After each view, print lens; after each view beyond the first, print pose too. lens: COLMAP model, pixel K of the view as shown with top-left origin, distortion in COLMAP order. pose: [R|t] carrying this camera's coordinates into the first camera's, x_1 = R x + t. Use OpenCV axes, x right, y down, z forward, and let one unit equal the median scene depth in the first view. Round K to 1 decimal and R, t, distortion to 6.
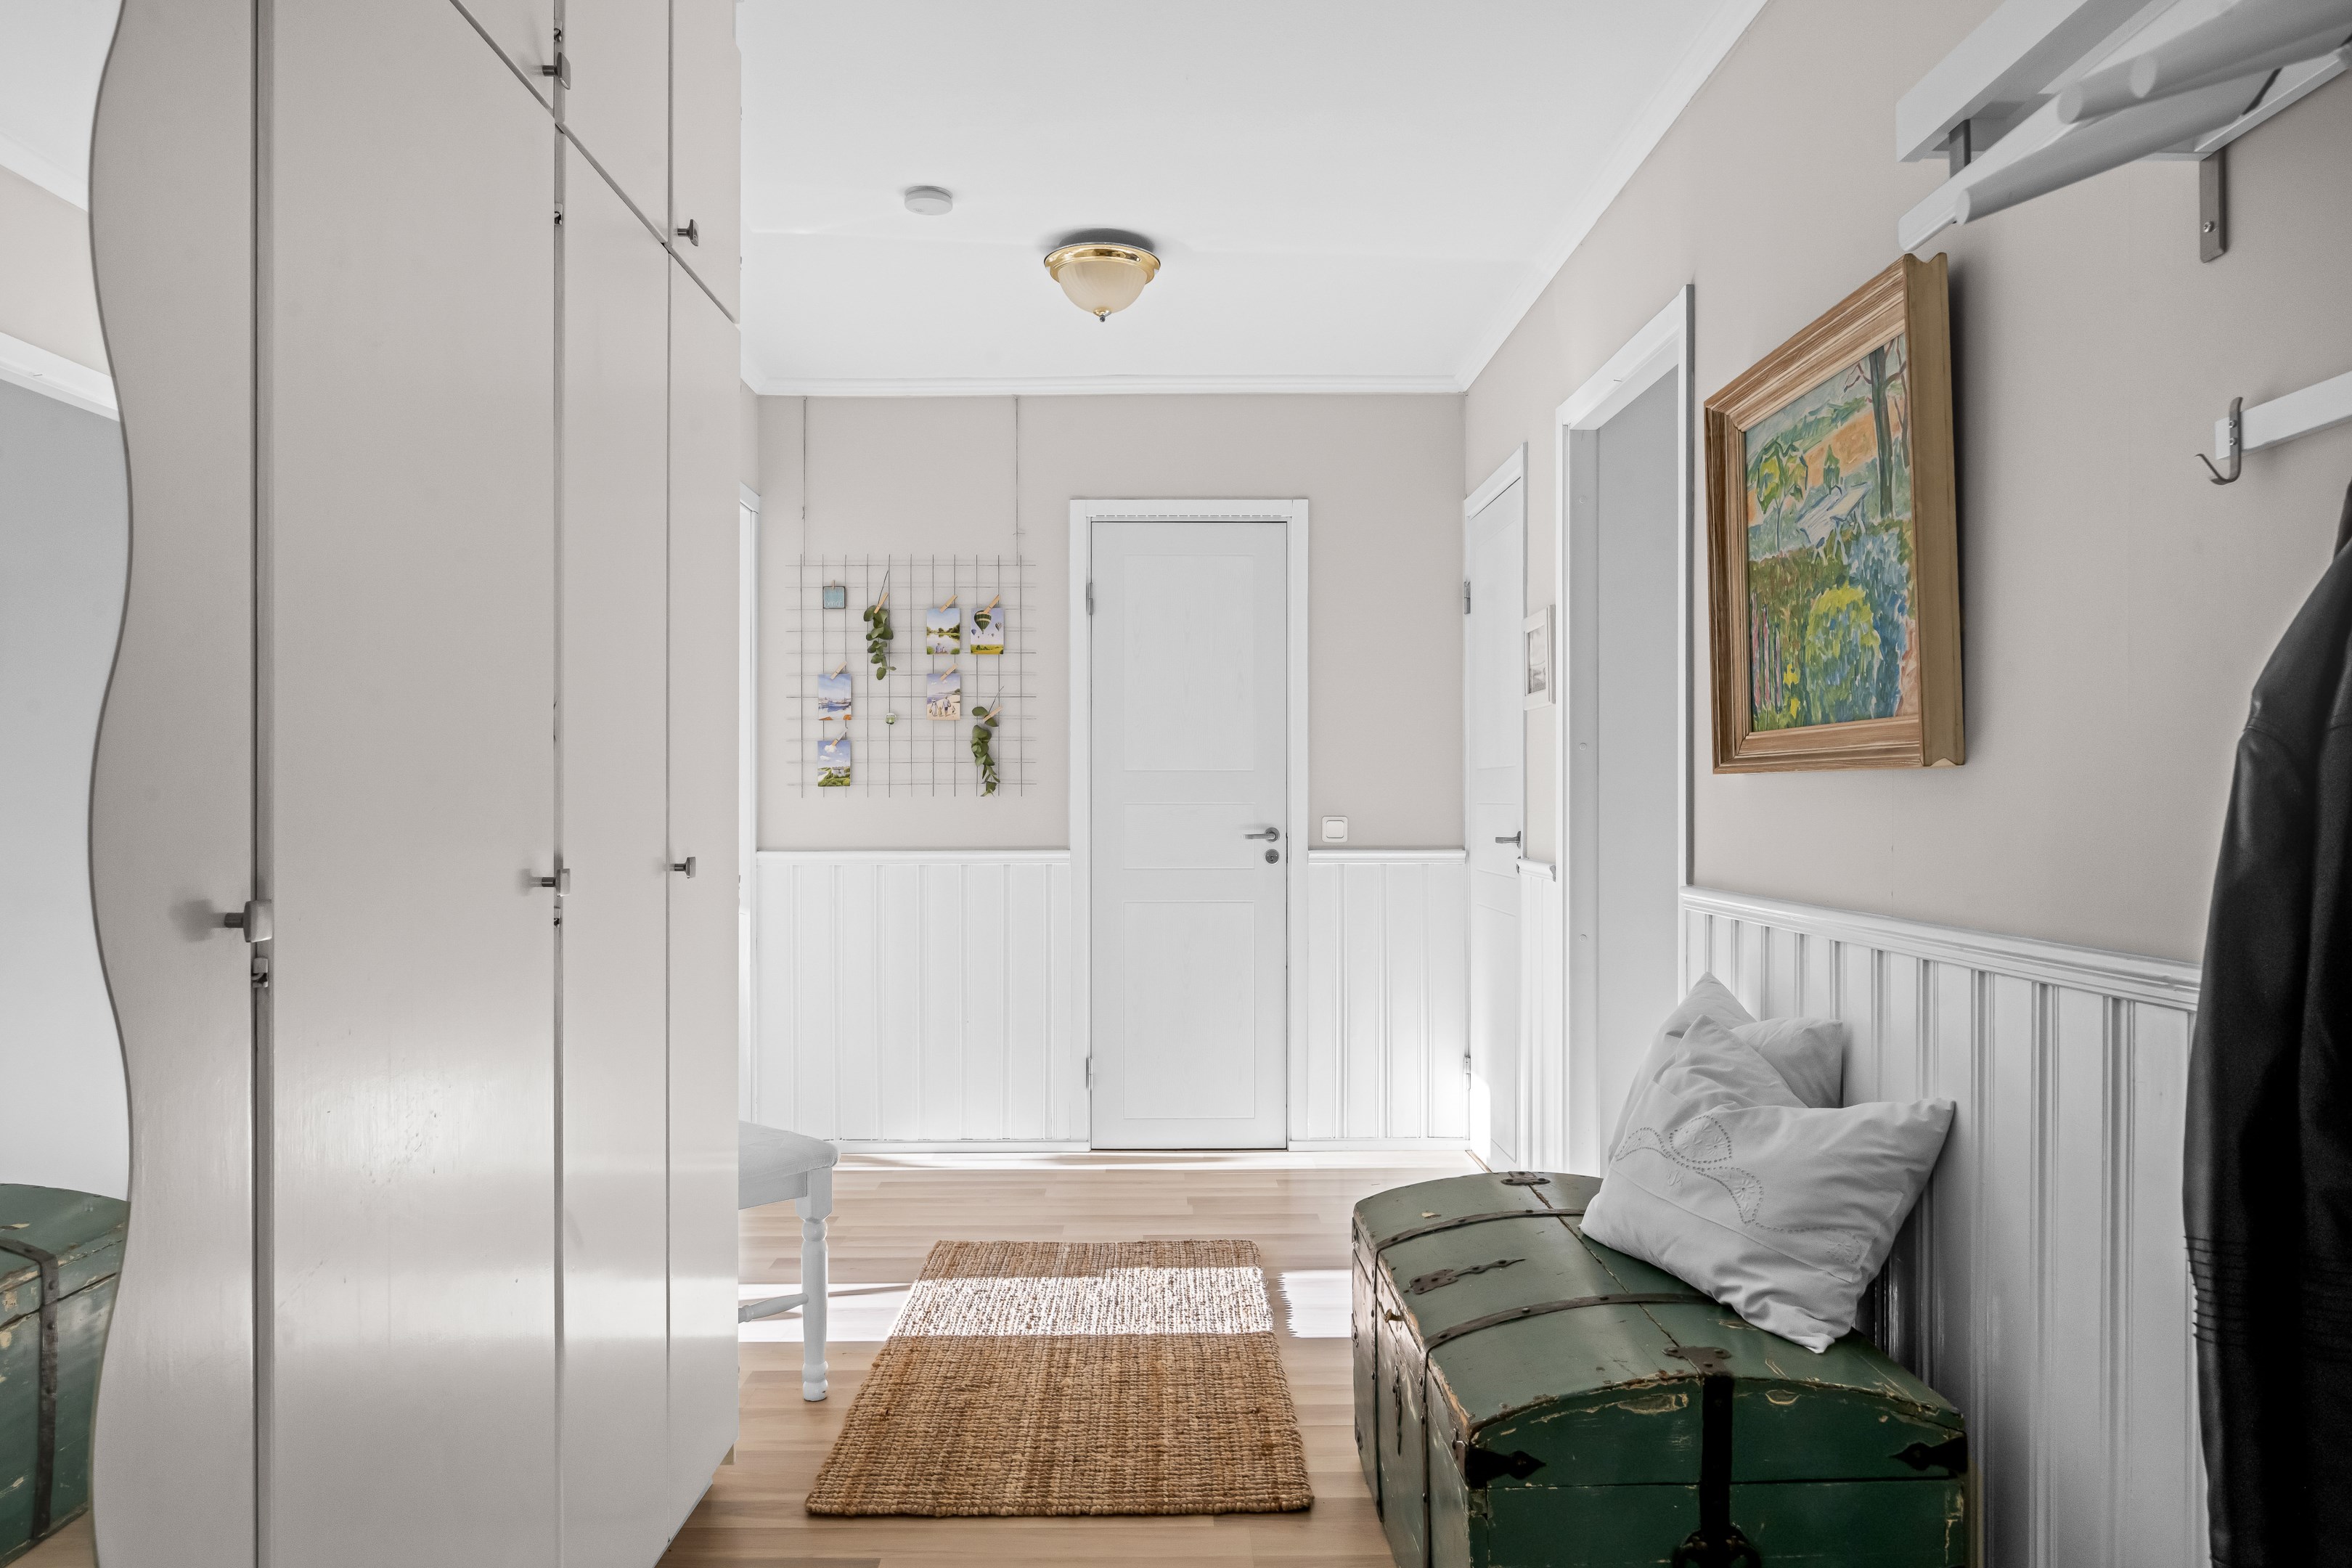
lens RADIAL K [[1606.5, 0, 1176.0], [0, 1606.5, 784.0], [0, 0, 1]] dist [-0.009928, 0.001368]
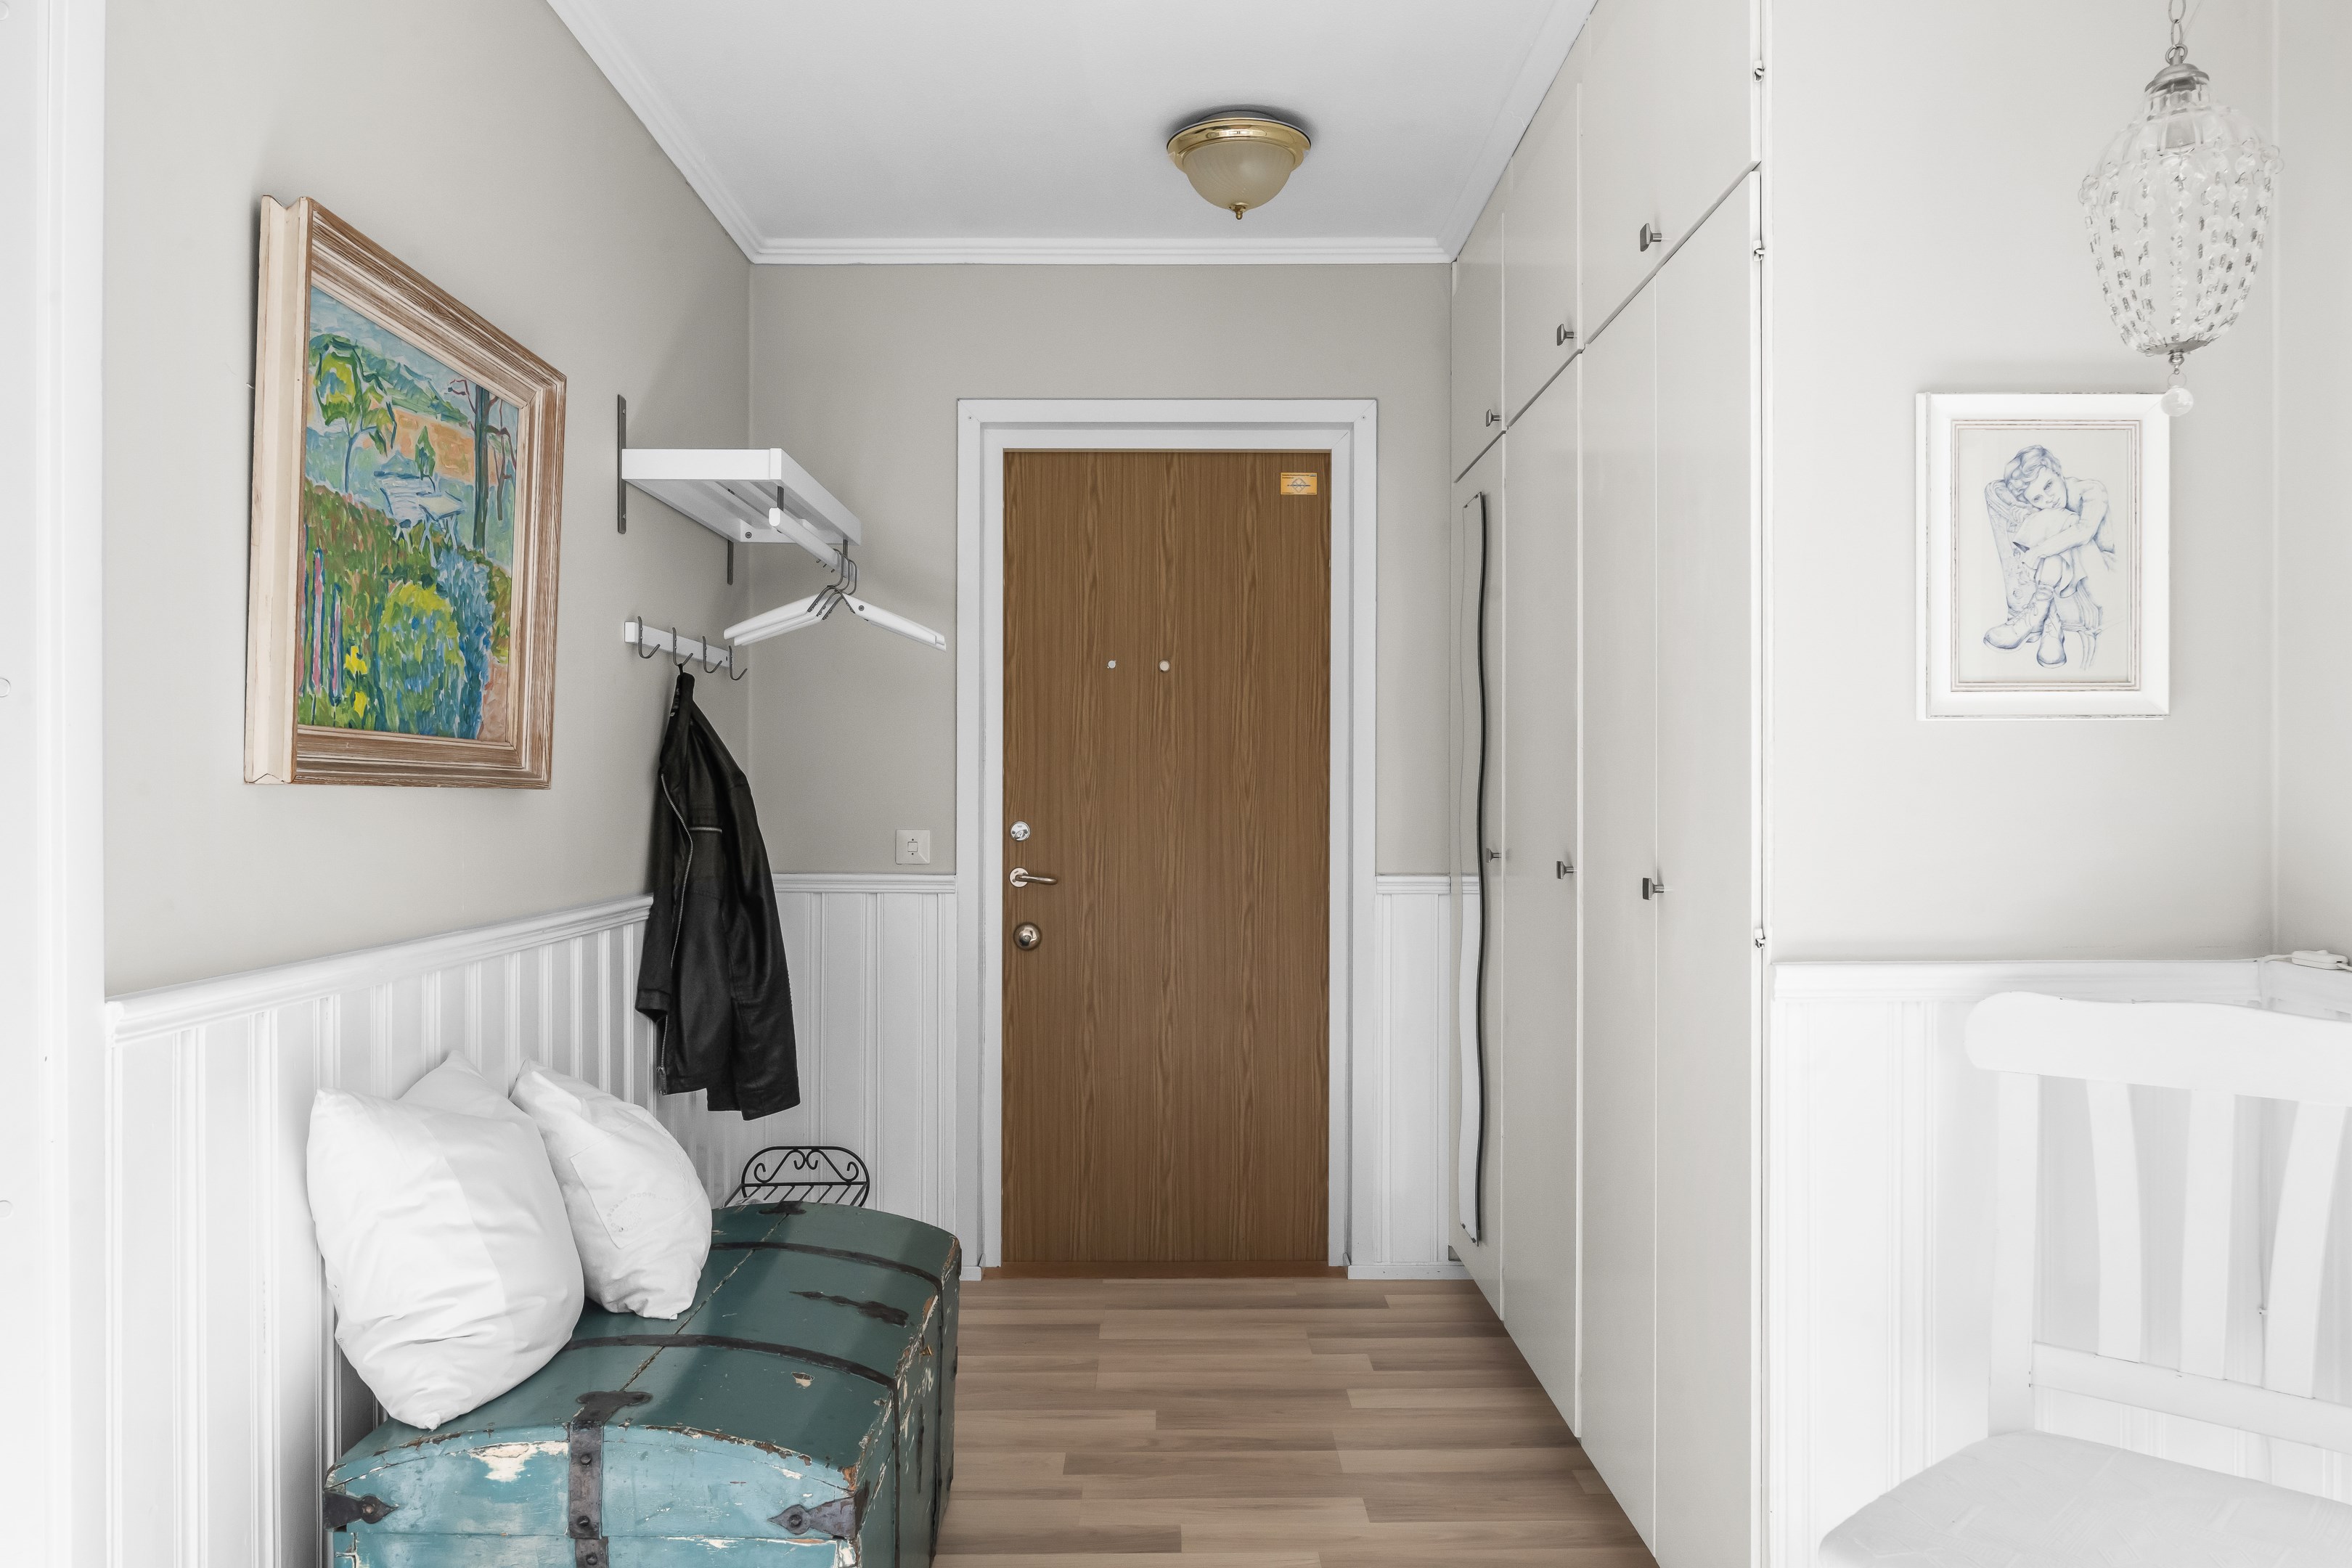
lens RADIAL K [[1730.9, 0, 1176.0], [0, 1730.9, 784.0], [0, 0, 1]] dist [0.034896, -0.000148]
pose [[-0.999974, 0.000699, 0.007227, -0.022287], [0.000572, 0.999847, -0.017506, 0.007339], [-0.007238, -0.017502, -0.999821, 1.976799]]
